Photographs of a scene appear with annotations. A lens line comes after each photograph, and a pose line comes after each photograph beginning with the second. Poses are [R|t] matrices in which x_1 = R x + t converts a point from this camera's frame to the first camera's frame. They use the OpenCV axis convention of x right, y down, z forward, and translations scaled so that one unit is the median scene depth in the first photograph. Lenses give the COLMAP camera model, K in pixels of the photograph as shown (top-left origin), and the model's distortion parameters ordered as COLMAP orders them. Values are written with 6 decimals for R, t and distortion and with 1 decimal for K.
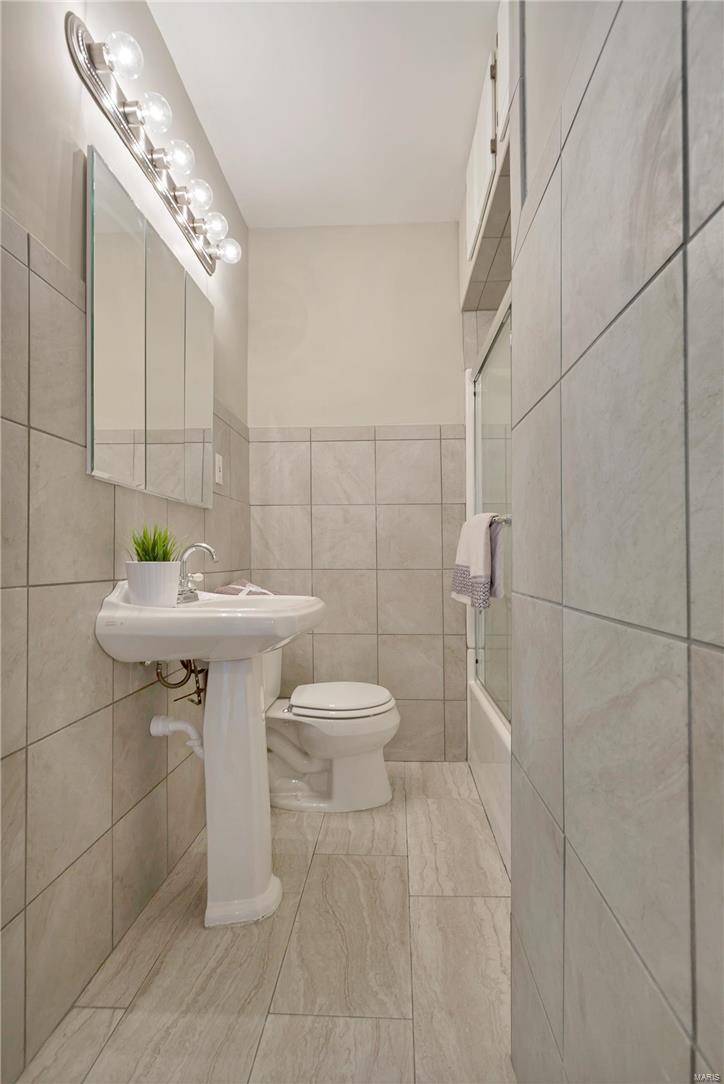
lens RADIAL K [[527.4, 0, 362.9], [0, 527.4, 547.3], [0, 0, 1]] dist [-0.003258, 0.003129]
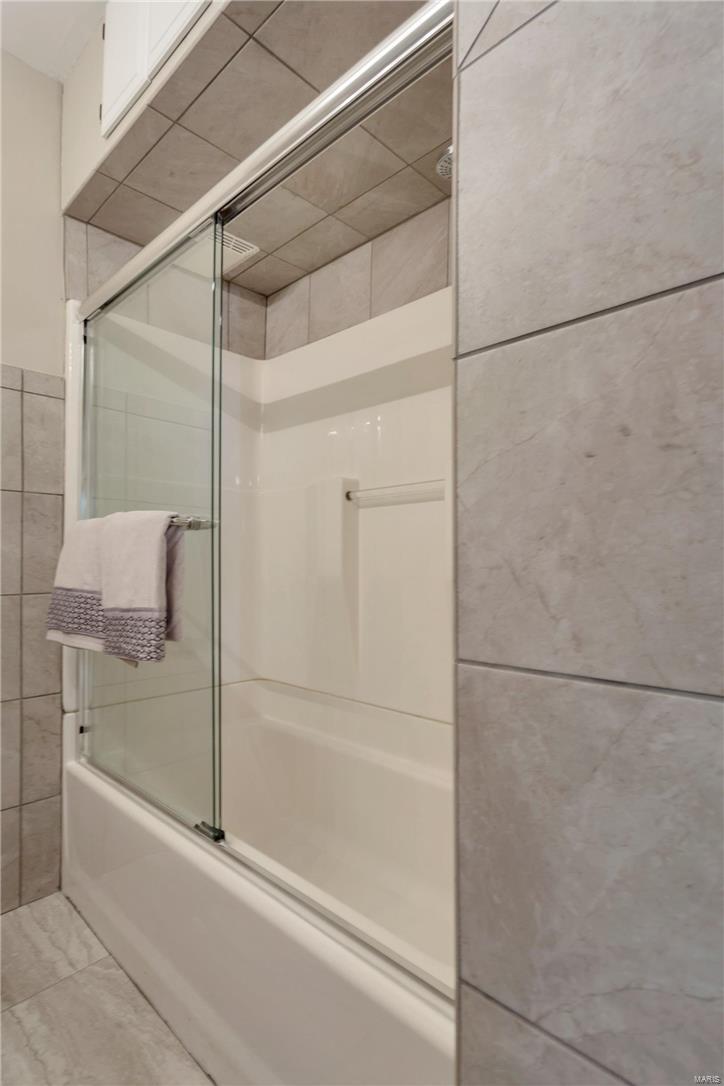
lens RADIAL K [[528.4, 0, 361.0], [0, 528.4, 536.6], [0, 0, 1]] dist [-0.003258, 0.003129]
pose [[0.648656, 0.037439, 0.760160, -0.072538], [-0.011202, 0.999151, -0.039651, -0.007315], [-0.760999, 0.017205, 0.648525, 0.286114]]
